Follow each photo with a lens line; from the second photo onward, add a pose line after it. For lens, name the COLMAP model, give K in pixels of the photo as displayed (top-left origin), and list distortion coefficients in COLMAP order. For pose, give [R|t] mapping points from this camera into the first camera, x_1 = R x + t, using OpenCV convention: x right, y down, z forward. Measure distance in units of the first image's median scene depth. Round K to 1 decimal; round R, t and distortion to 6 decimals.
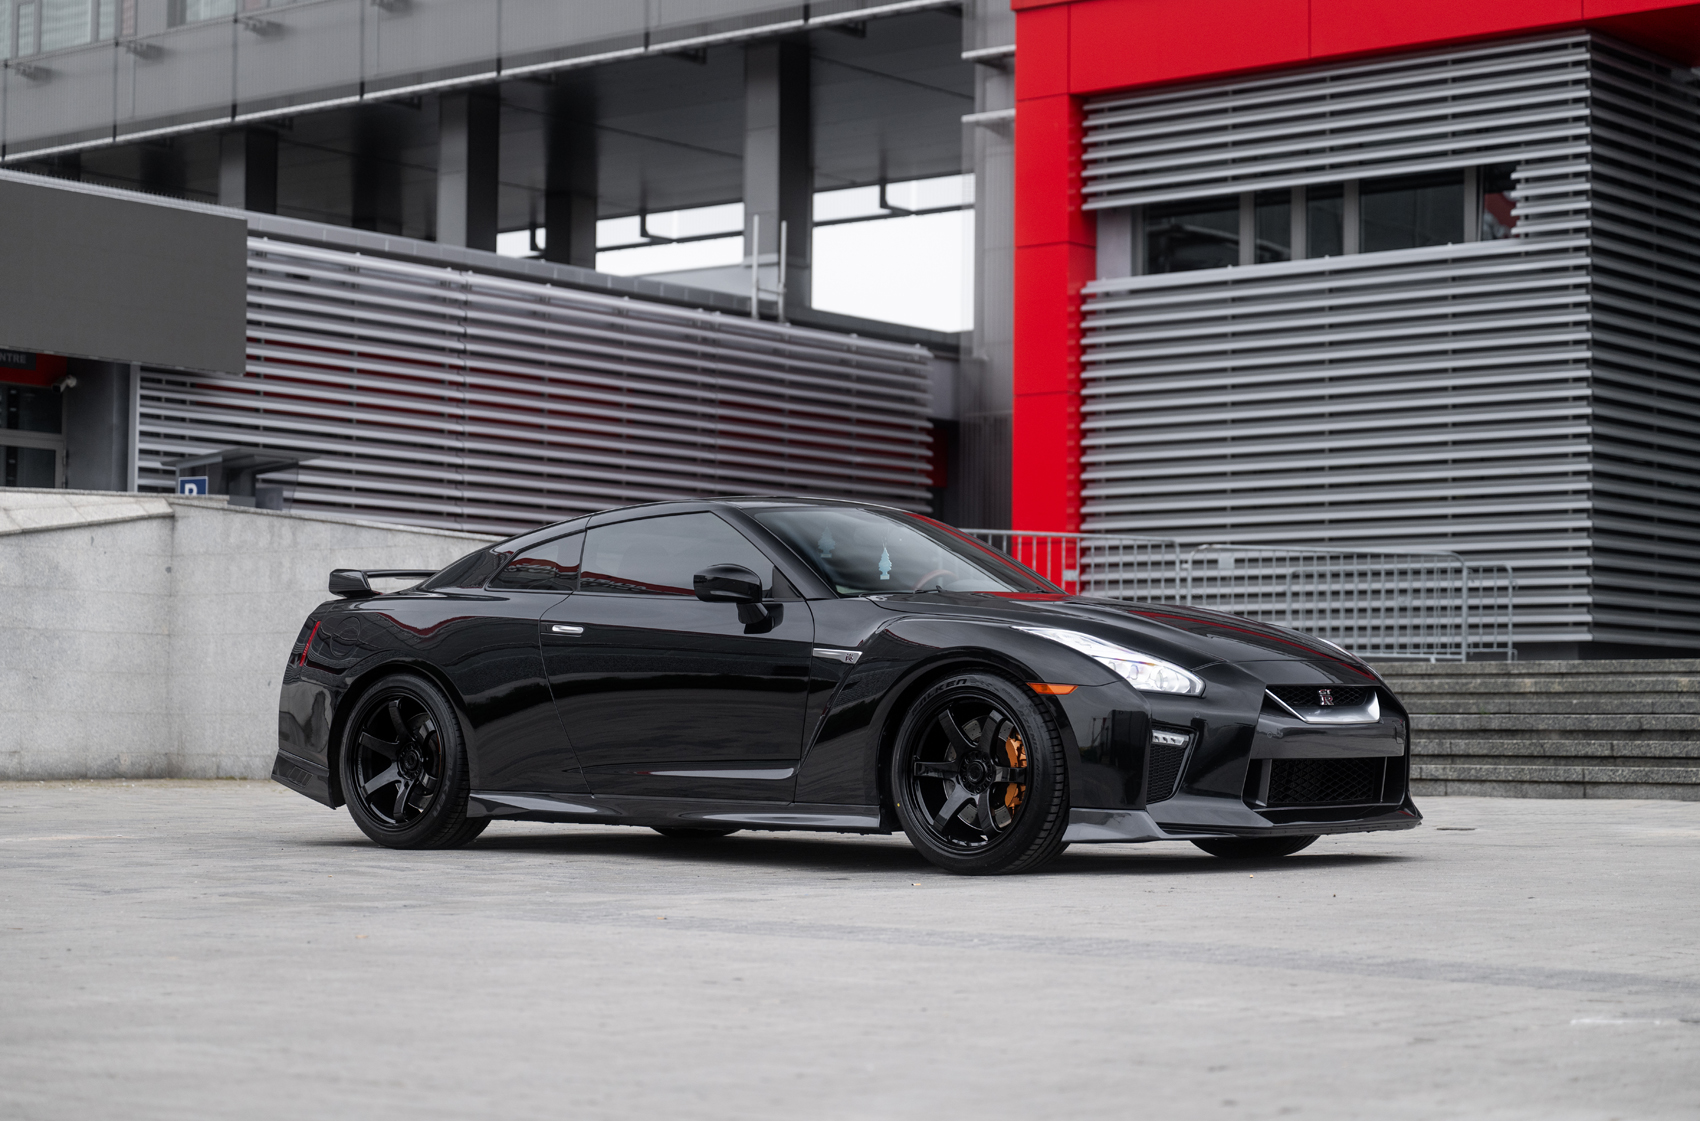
lens RADIAL K [[3423.7, 0, 850.0], [0, 3423.7, 560.5], [0, 0, 1]] dist [0.027642, -0.154681]
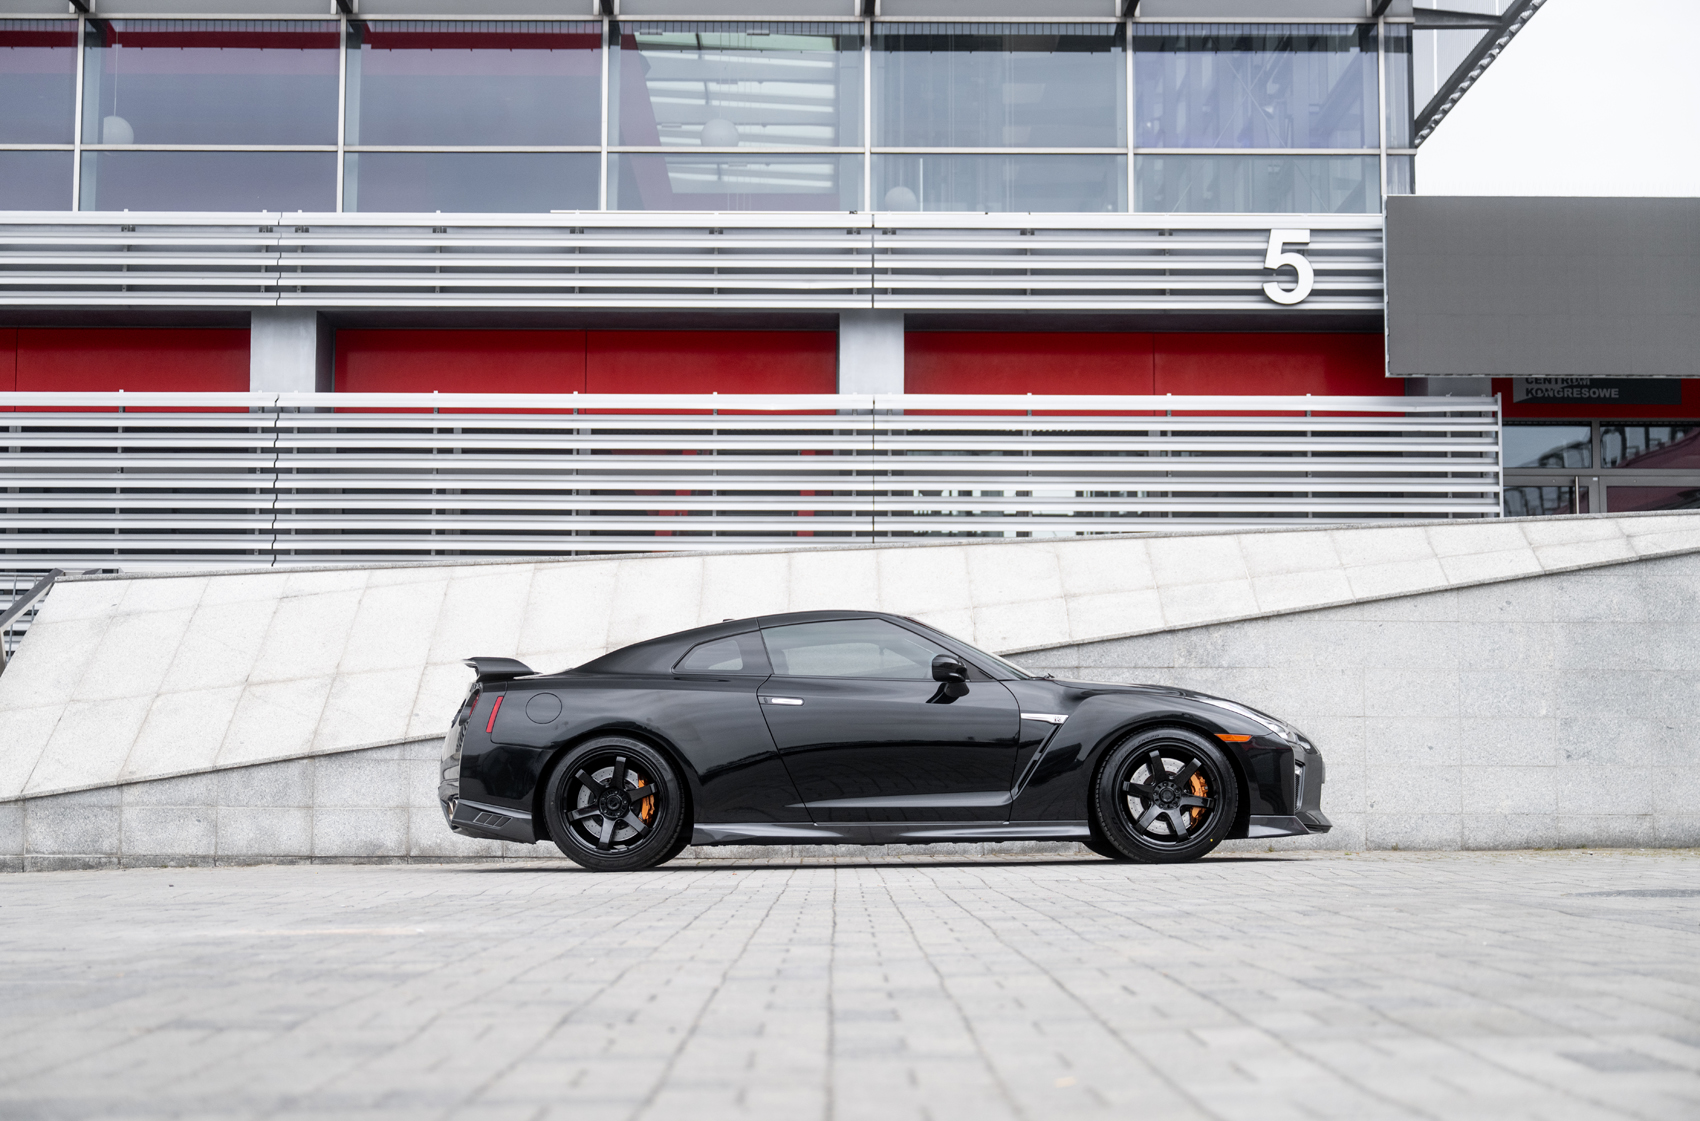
lens RADIAL K [[2500.9, 0, 821.6], [0, 2500.9, 593.8], [0, 0, 1]] dist [0.003614, -0.003374]
pose [[0.635269, -0.078259, -0.768315, 0.108832], [0.049042, 0.996932, -0.060996, 0.027987], [0.770732, 0.001070, 0.637159, 0.428588]]
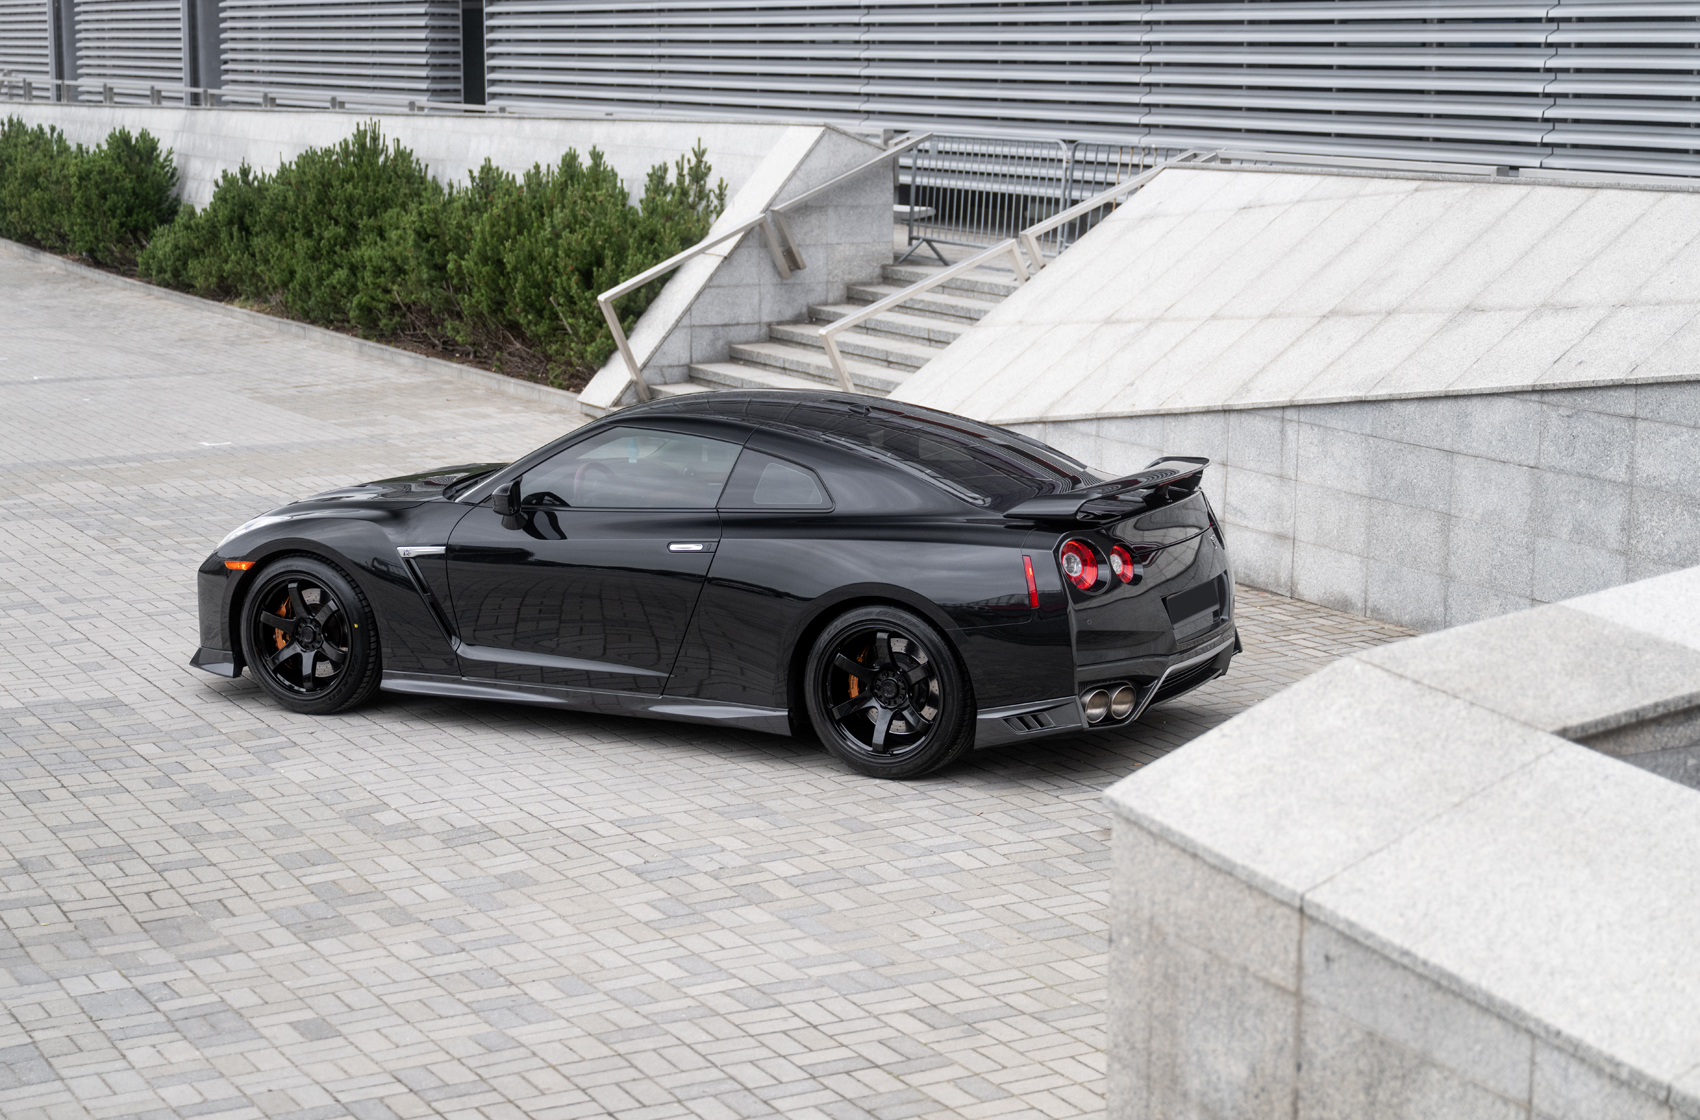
lens RADIAL K [[2914.5, 0, 845.3], [0, 2914.5, 528.2], [0, 0, 1]] dist [0.018650, 0.059049]
pose [[-0.383472, 0.141856, -0.912593, 0.179965], [0.048182, 0.989861, 0.133621, -0.042325], [0.922295, 0.007269, -0.386419, 0.936669]]
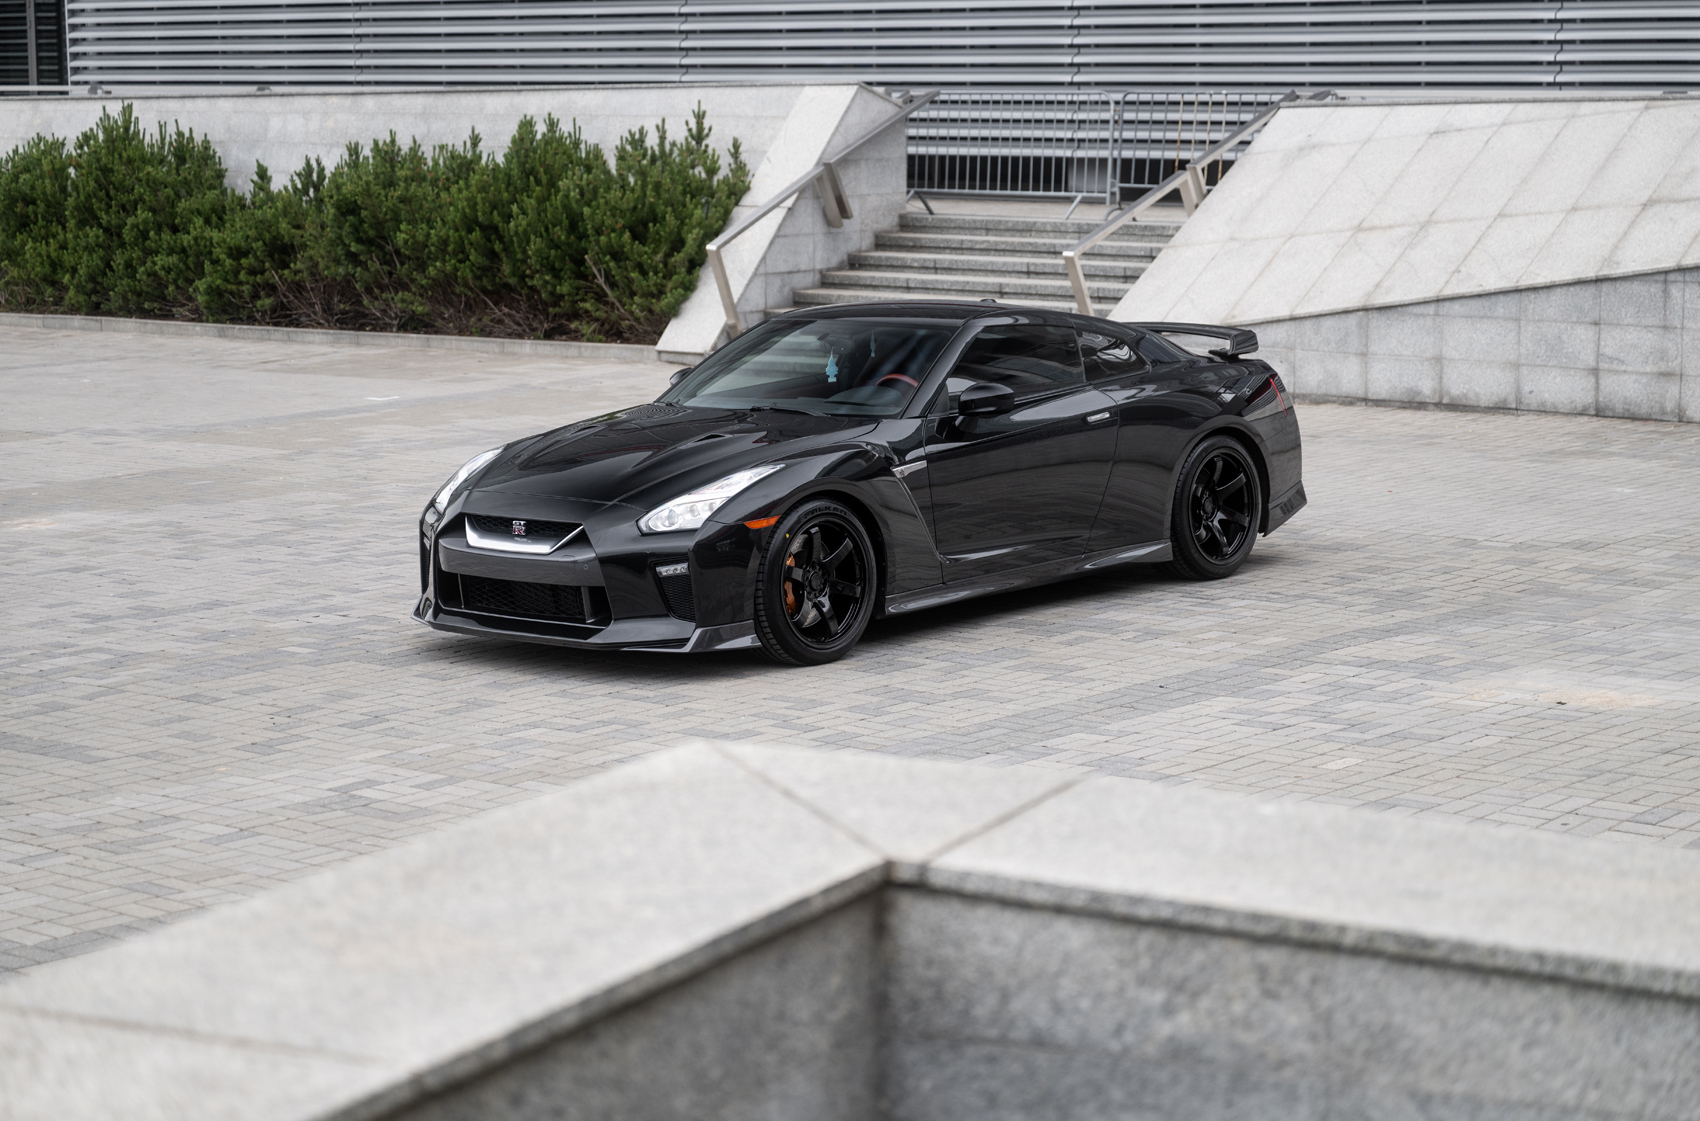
lens RADIAL K [[3513.3, 0, 850.0], [0, 3513.3, 560.5], [0, 0, 1]] dist [0.010410, -0.049548]
pose [[-0.033360, 0.134983, -0.990286, 0.510321], [0.066827, 0.988922, 0.132546, -0.043754], [0.997207, -0.061756, -0.042011, 0.619248]]
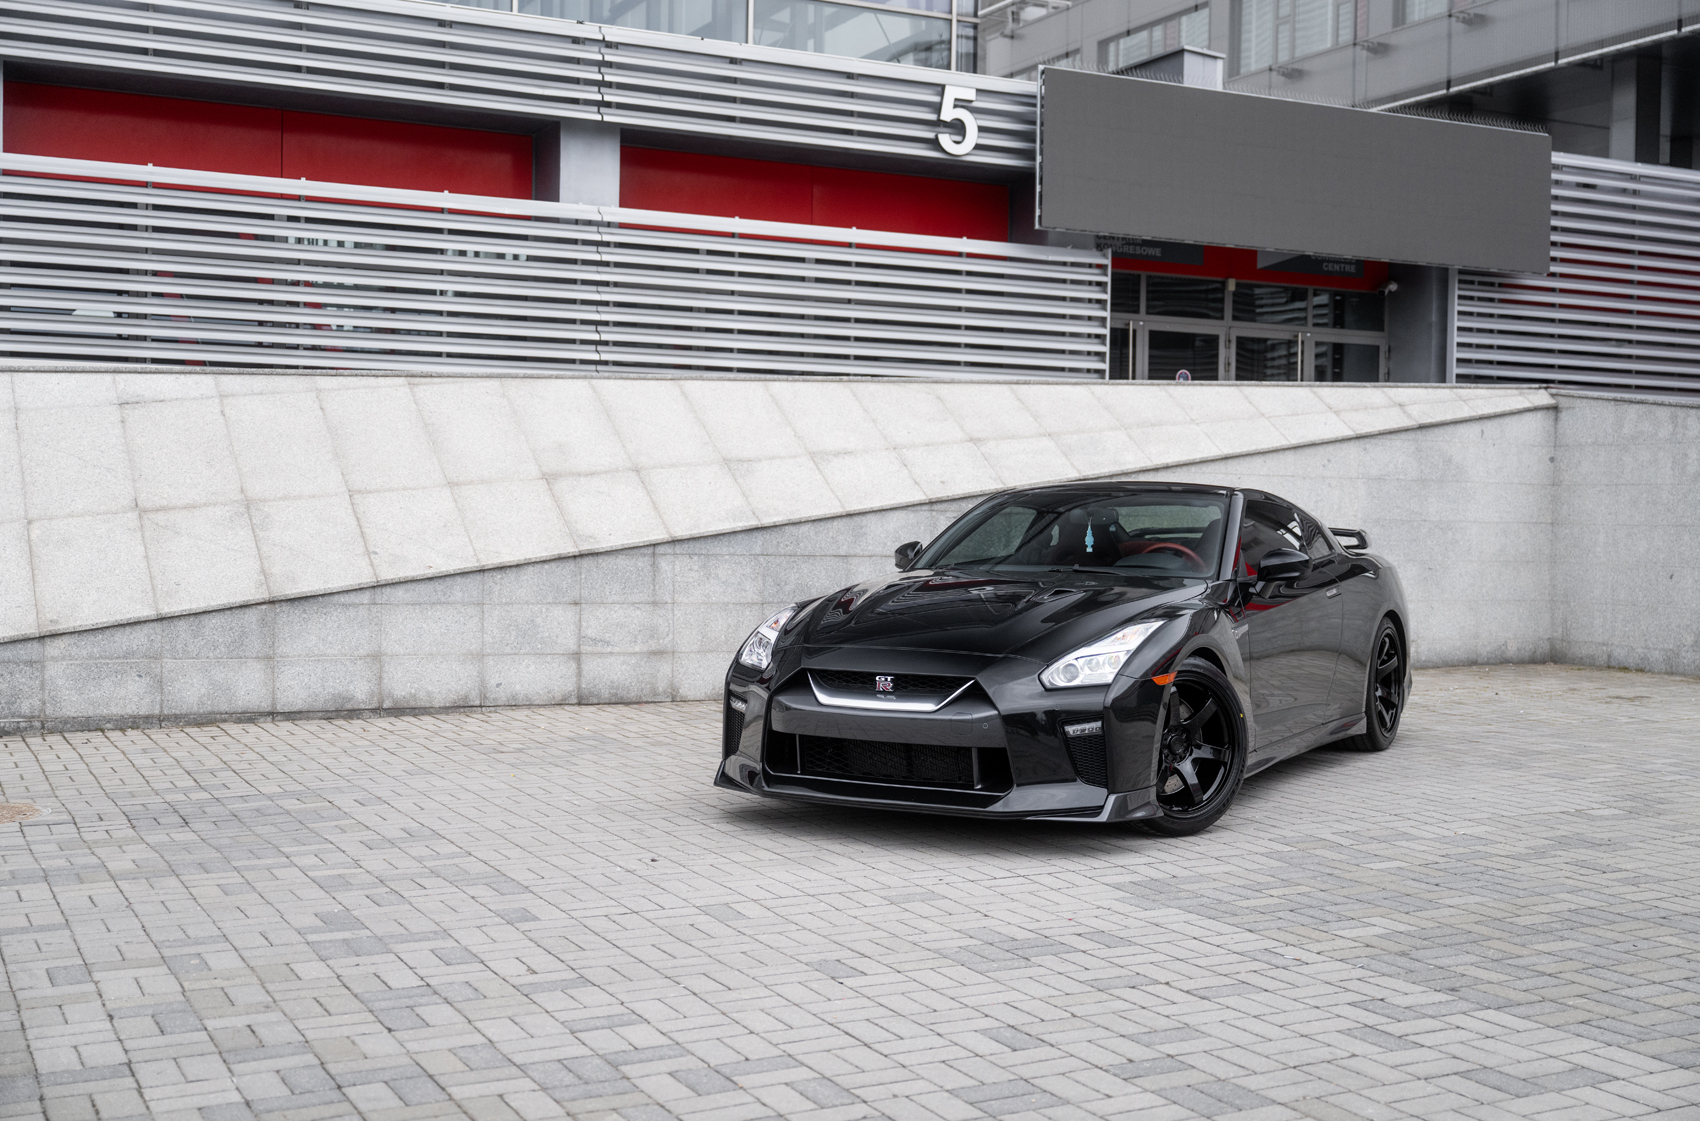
lens RADIAL K [[1988.9, 0, 855.8], [0, 1988.9, 563.5], [0, 0, 1]] dist [0.004678, -0.001419]
pose [[0.915090, 0.014896, -0.402974, -0.151732], [0.016542, 0.997090, 0.074422, -0.014320], [0.402910, -0.074769, 0.912181, 0.377609]]
